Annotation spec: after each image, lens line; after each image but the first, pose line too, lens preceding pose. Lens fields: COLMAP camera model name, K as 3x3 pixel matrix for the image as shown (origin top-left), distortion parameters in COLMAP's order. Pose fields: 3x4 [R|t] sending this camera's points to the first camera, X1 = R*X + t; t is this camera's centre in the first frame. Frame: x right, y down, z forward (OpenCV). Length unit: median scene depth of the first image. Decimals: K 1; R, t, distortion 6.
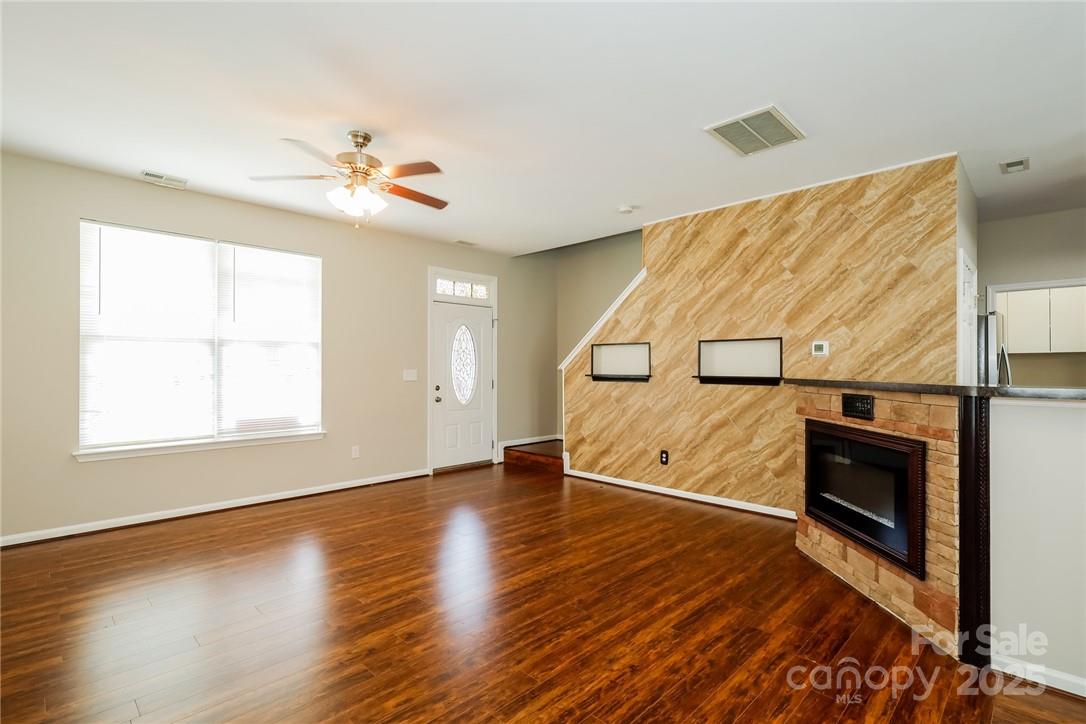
lens RADIAL K [[516.5, 0, 545.3], [0, 516.5, 365.0], [0, 0, 1]] dist [0.001273, 0.000503]
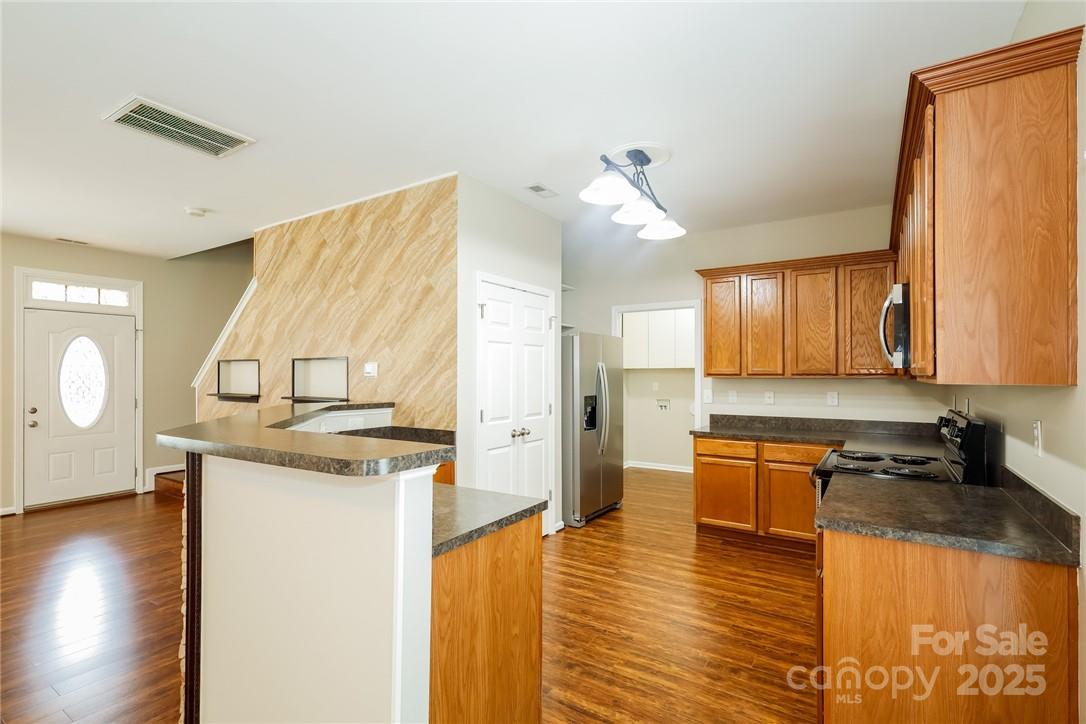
lens RADIAL K [[508.1, 0, 545.8], [0, 508.1, 369.8], [0, 0, 1]] dist [0.003996, 0.001015]
pose [[0.980513, -0.001168, 0.196449, 0.664570], [0.001173, 0.999999, 0.000089, -0.031375], [-0.196449, 0.000144, 0.980514, 0.019988]]
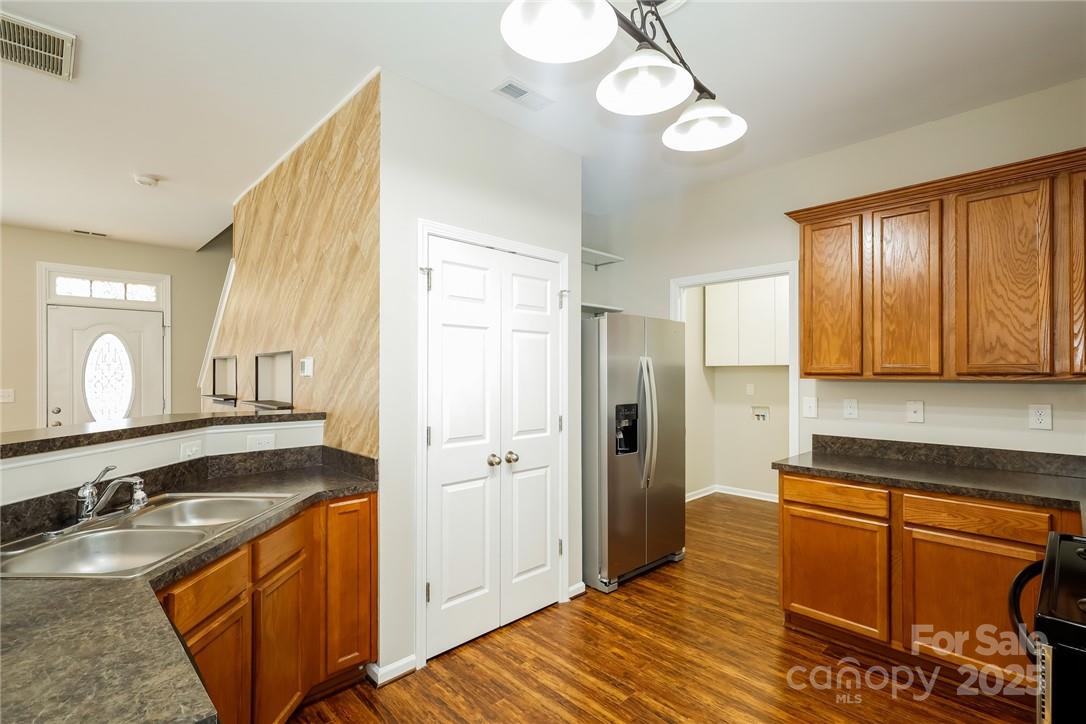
lens RADIAL K [[499.0, 0, 558.3], [0, 499.0, 370.0], [0, 0, 1]] dist [0.002056, 0.000296]
pose [[0.999841, -0.002278, -0.017681, 0.888327], [0.002326, 0.999994, 0.002671, -0.029024], [0.017675, -0.002712, 0.999840, 0.325565]]
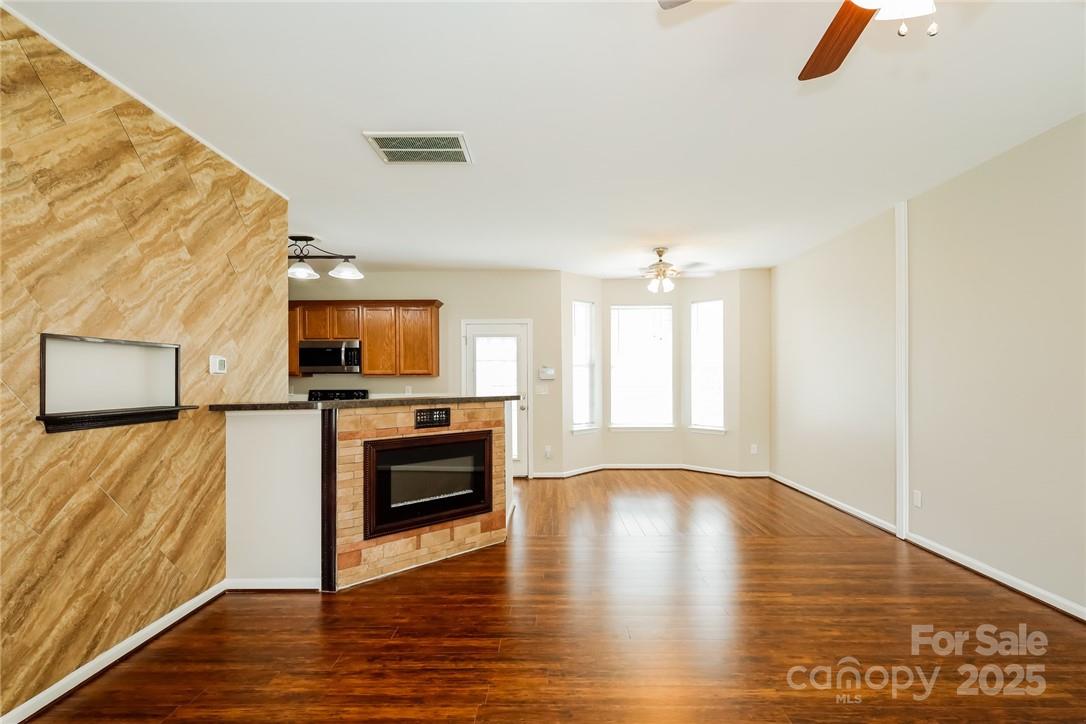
lens RADIAL K [[499.0, 0, 550.7], [0, 499.0, 377.6], [0, 0, 1]] dist [0.000474, 0.000074]
pose [[-0.691490, 0.001655, 0.722385, -0.345082], [-0.000821, 0.999995, -0.003077, -0.011396], [-0.722386, -0.002721, -0.691485, 1.157617]]
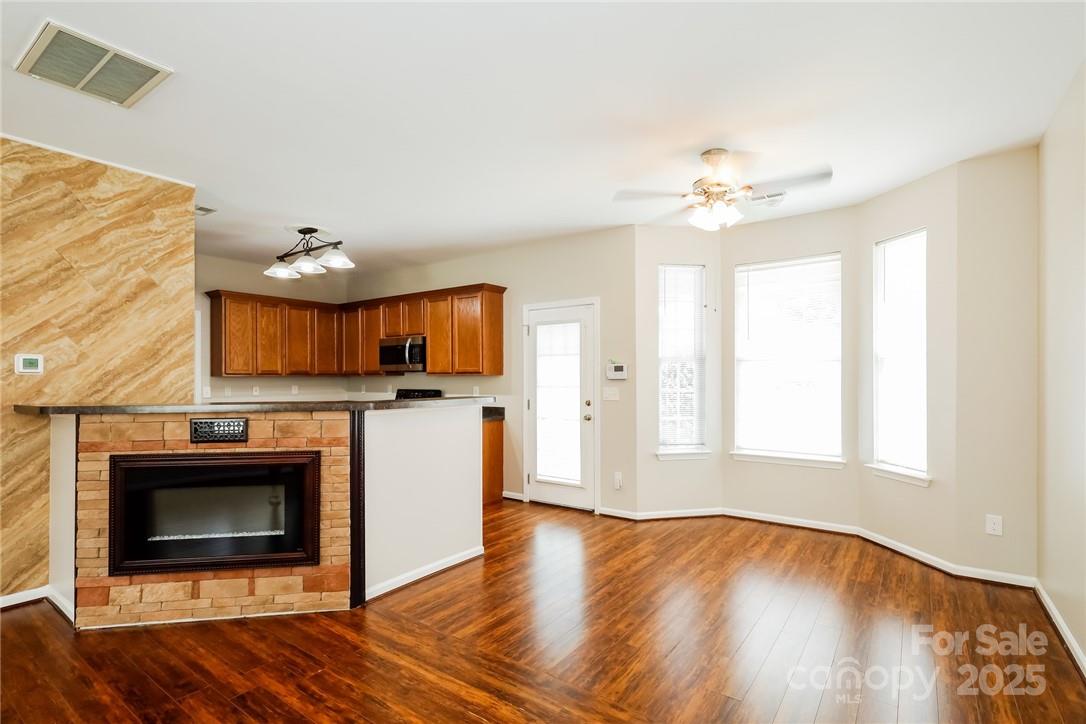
lens RADIAL K [[512.5, 0, 556.4], [0, 512.5, 376.1], [0, 0, 1]] dist [0.001420, 0.000599]
pose [[-0.161637, 0.000122, 0.986850, -0.319996], [-0.003788, 0.999993, -0.000744, -0.016787], [-0.986843, -0.003858, -0.161635, 0.373026]]
